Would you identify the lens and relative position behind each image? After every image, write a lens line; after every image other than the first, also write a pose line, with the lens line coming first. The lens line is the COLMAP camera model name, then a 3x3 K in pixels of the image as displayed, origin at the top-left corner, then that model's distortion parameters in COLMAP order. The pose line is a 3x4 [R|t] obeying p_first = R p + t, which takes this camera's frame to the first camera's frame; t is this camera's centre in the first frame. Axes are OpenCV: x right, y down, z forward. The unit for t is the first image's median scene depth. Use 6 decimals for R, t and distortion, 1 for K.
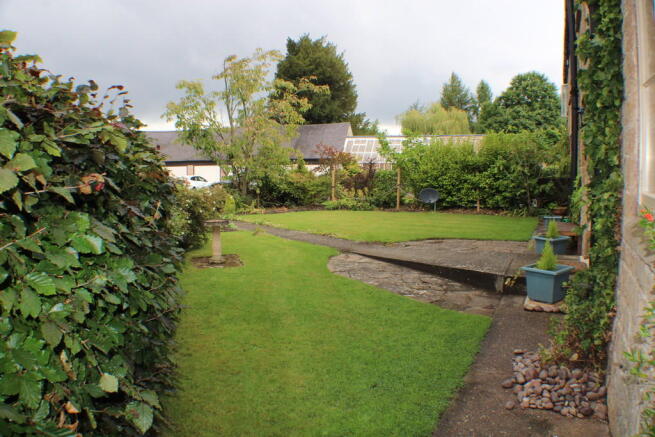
lens RADIAL K [[489.6, 0, 327.5], [0, 489.6, 218.5], [0, 0, 1]] dist [-0.236707, 0.070016]
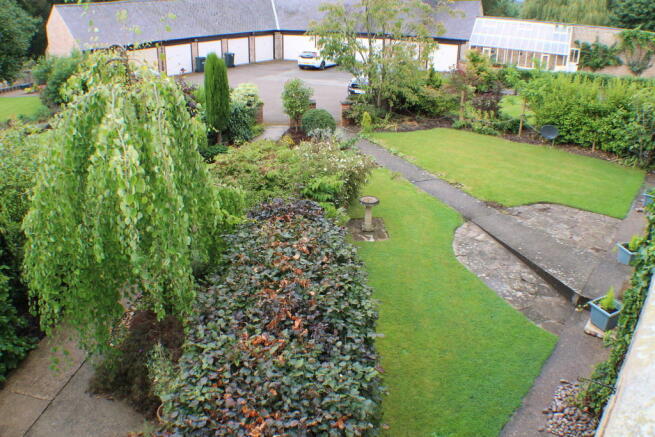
lens RADIAL K [[489.6, 0, 327.5], [0, 489.6, 218.5], [0, 0, 1]] dist [-0.236707, 0.070016]
pose [[0.970774, 0.109120, -0.213754, -0.029867], [-0.035795, 0.946528, 0.320630, -0.190293], [0.237311, -0.303607, 0.922771, -0.124024]]
